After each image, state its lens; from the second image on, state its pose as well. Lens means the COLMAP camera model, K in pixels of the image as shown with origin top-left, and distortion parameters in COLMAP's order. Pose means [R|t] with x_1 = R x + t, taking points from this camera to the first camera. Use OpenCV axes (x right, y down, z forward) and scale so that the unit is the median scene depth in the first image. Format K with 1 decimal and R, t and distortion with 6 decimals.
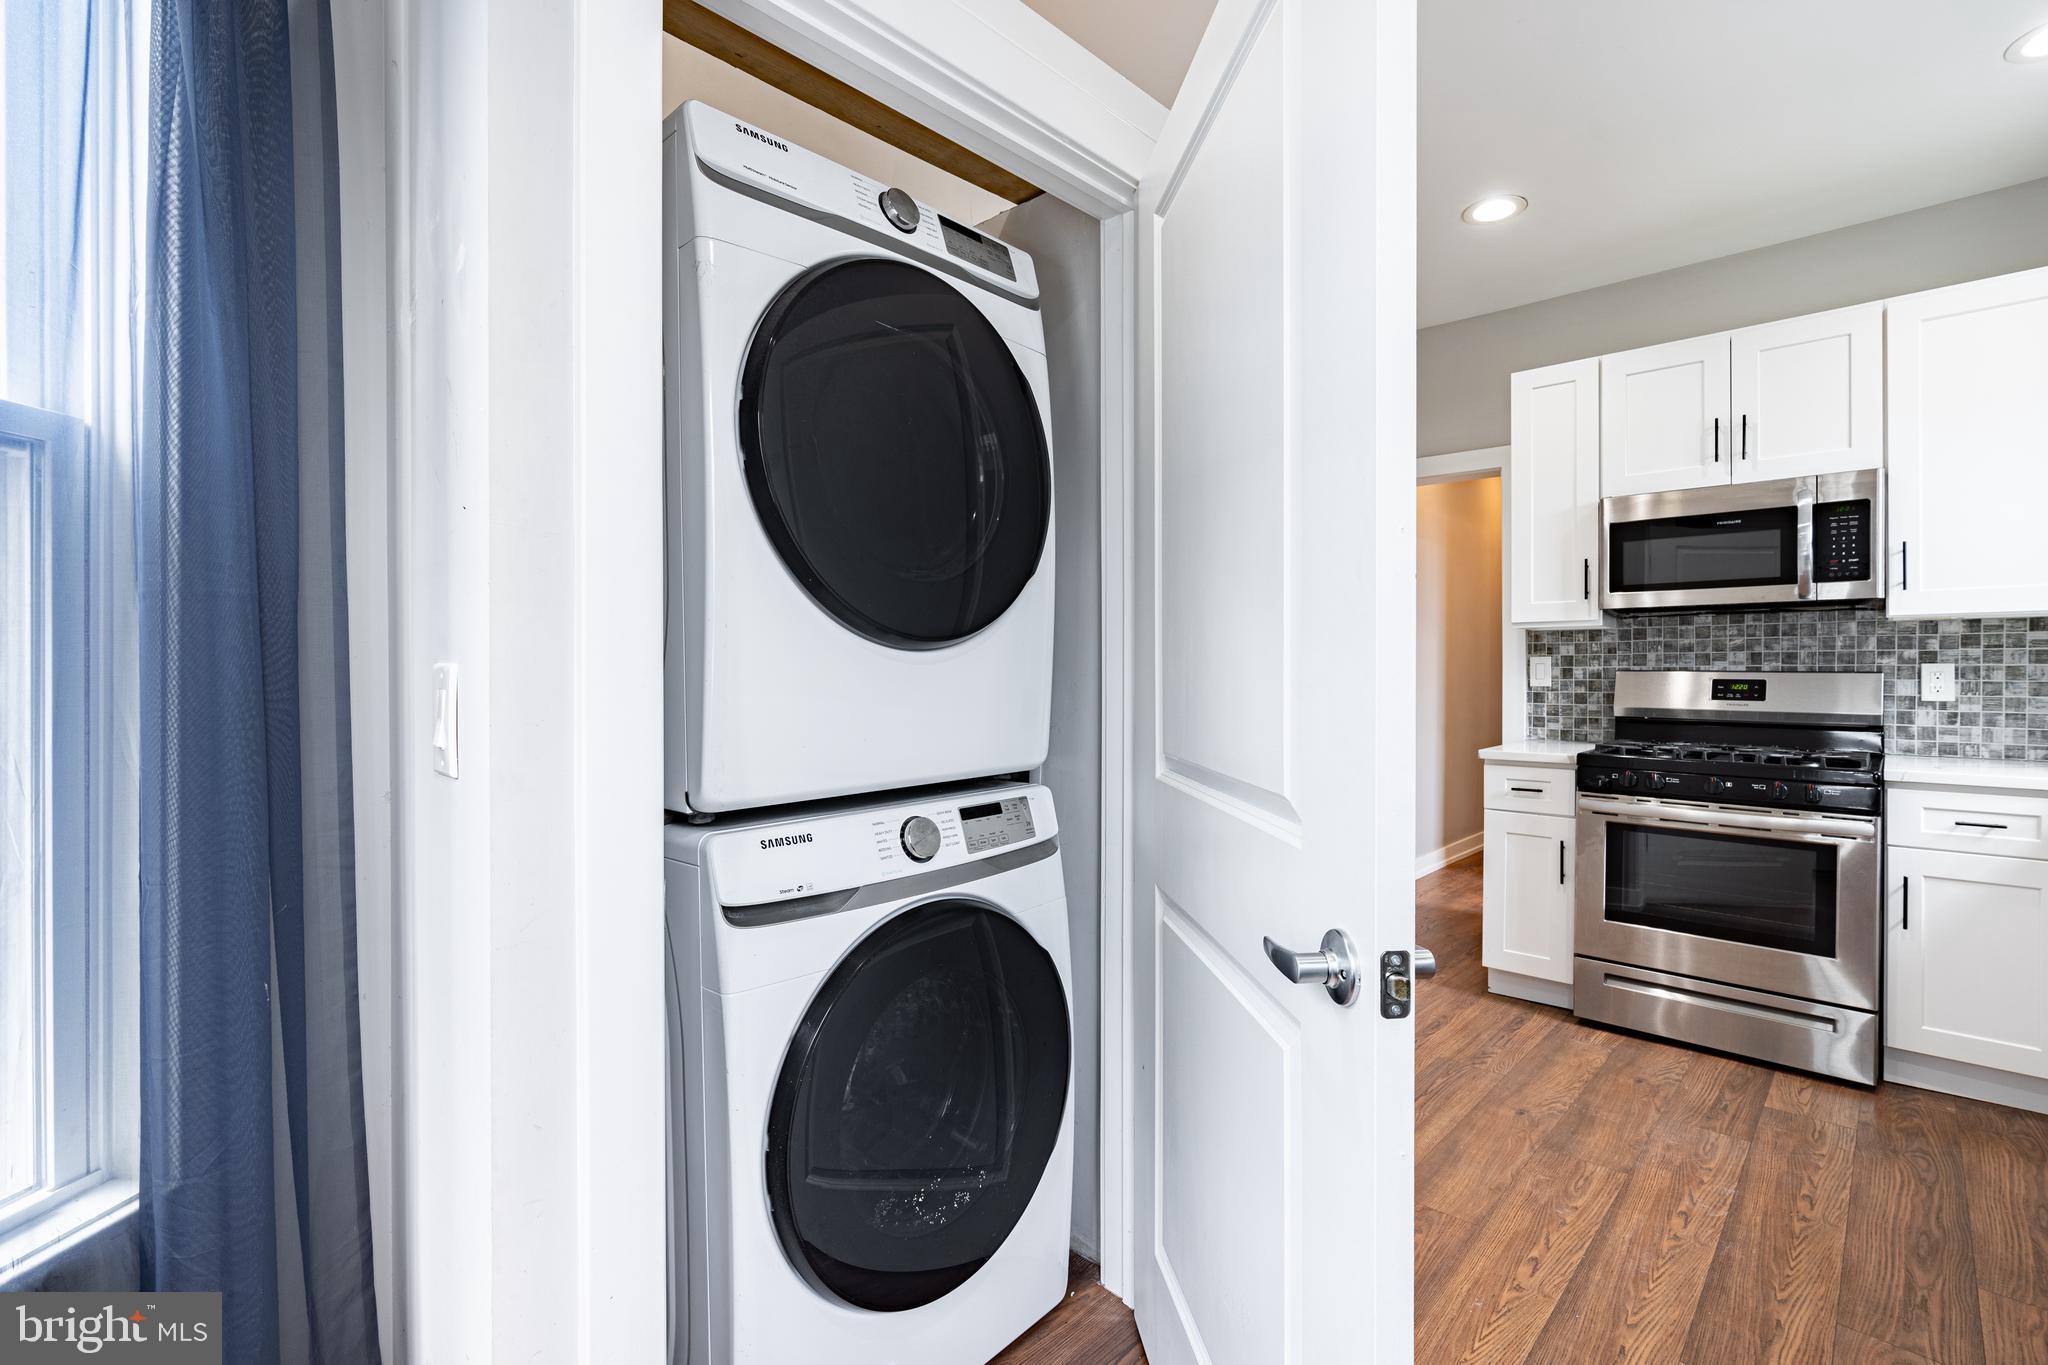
lens RADIAL K [[923.9, 0, 1024.0], [0, 923.9, 682.5], [0, 0, 1]] dist [0.000749, 0.000149]
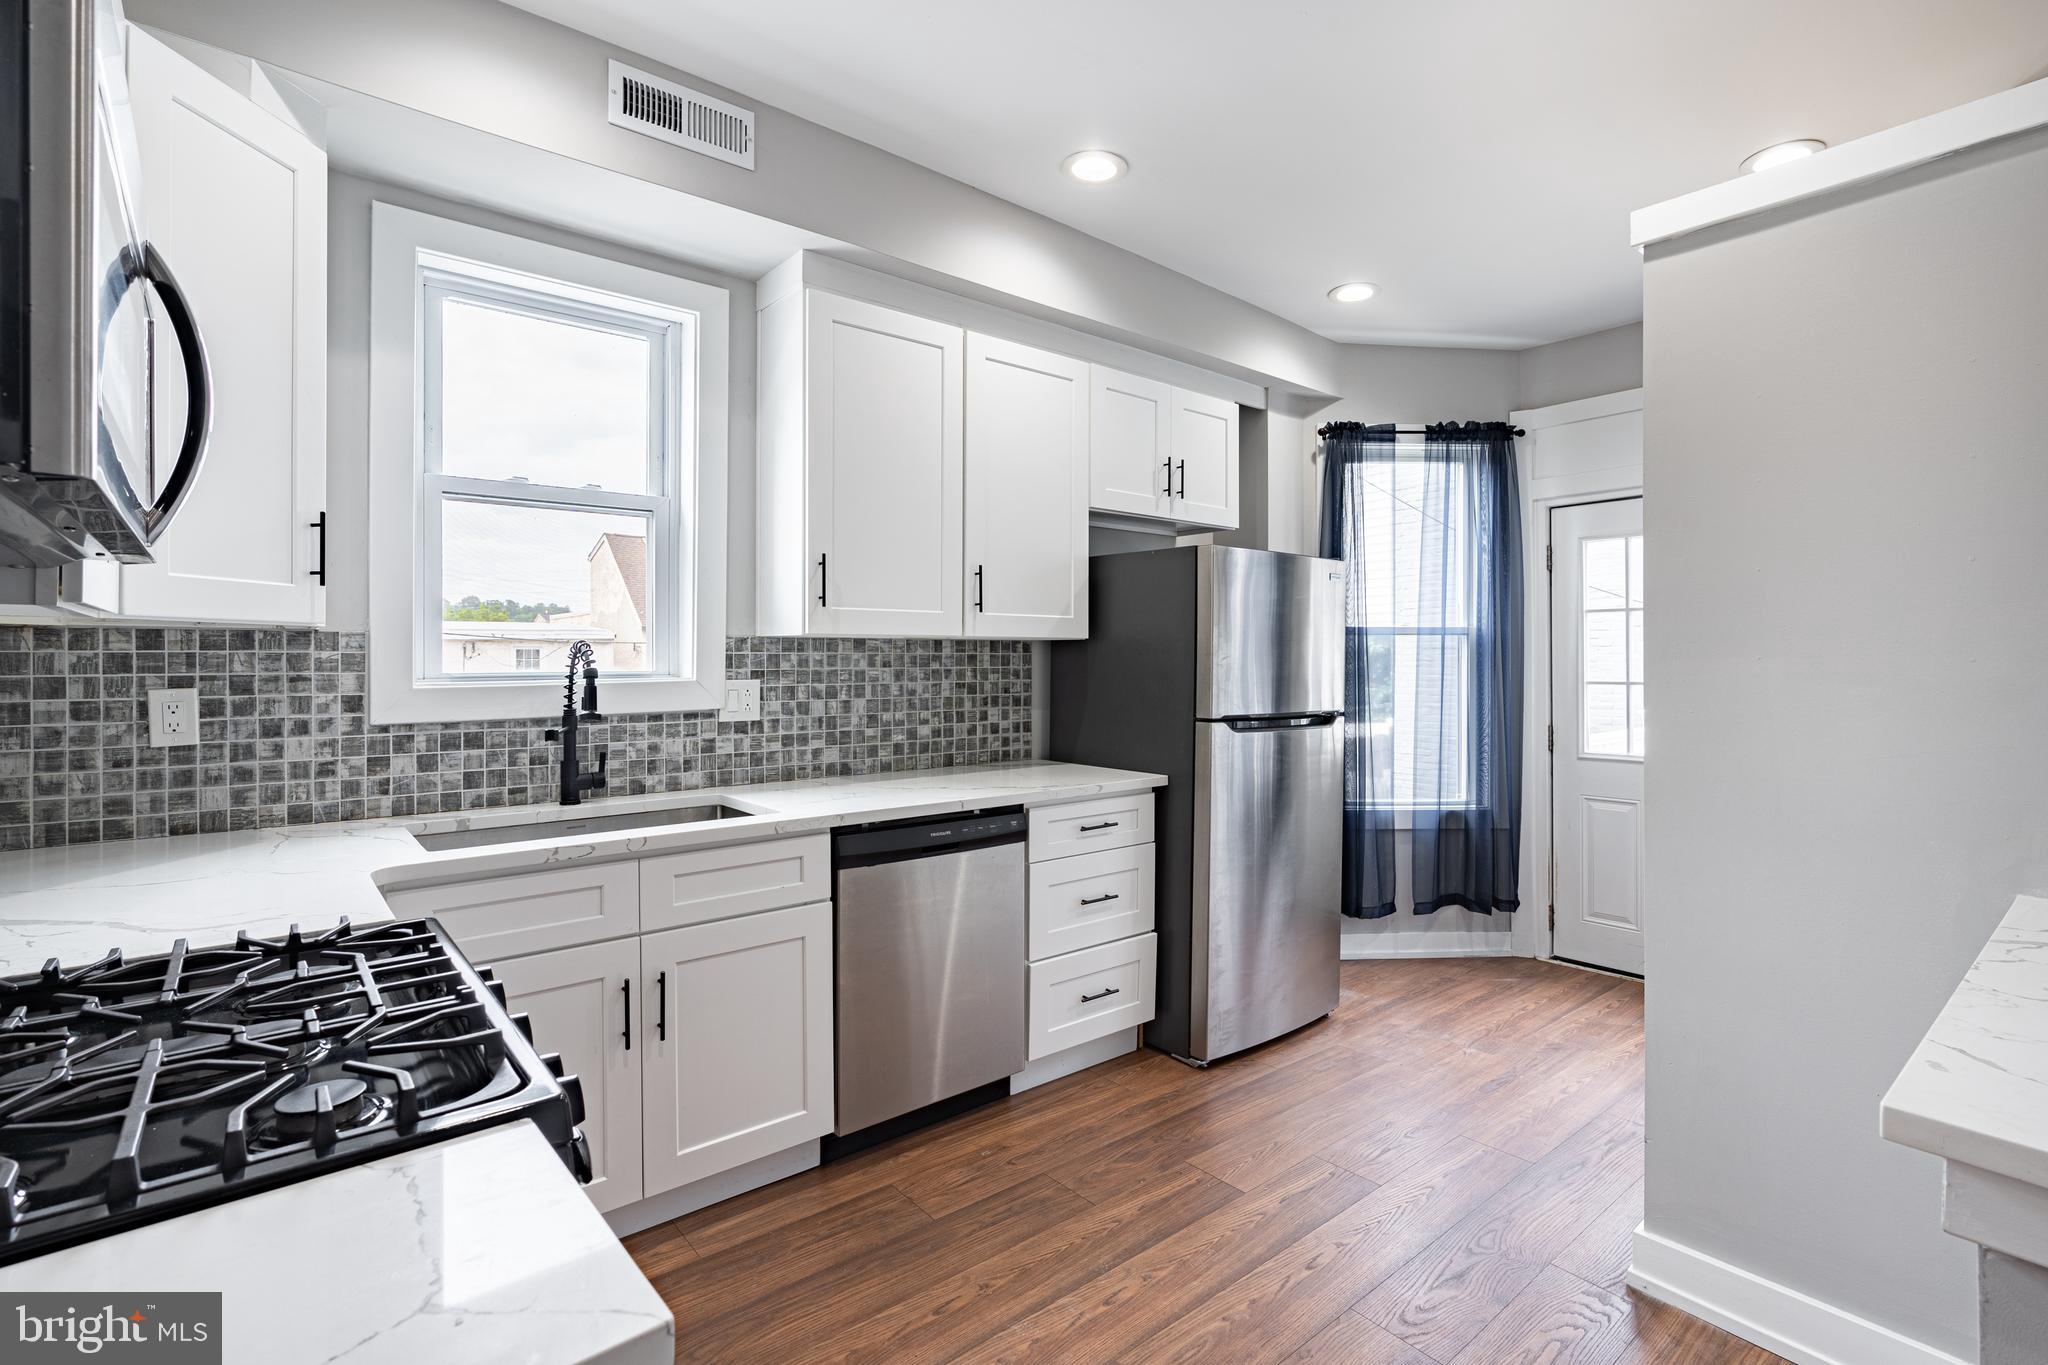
lens RADIAL K [[953.0, 0, 1024.0], [0, 953.0, 682.5], [0, 0, 1]] dist [-0.050203, 0.000030]
pose [[-0.994134, -0.000665, 0.108154, 0.695300], [0.002921, 0.999451, 0.032991, -0.050566], [-0.108117, 0.033113, -0.993587, 1.872044]]
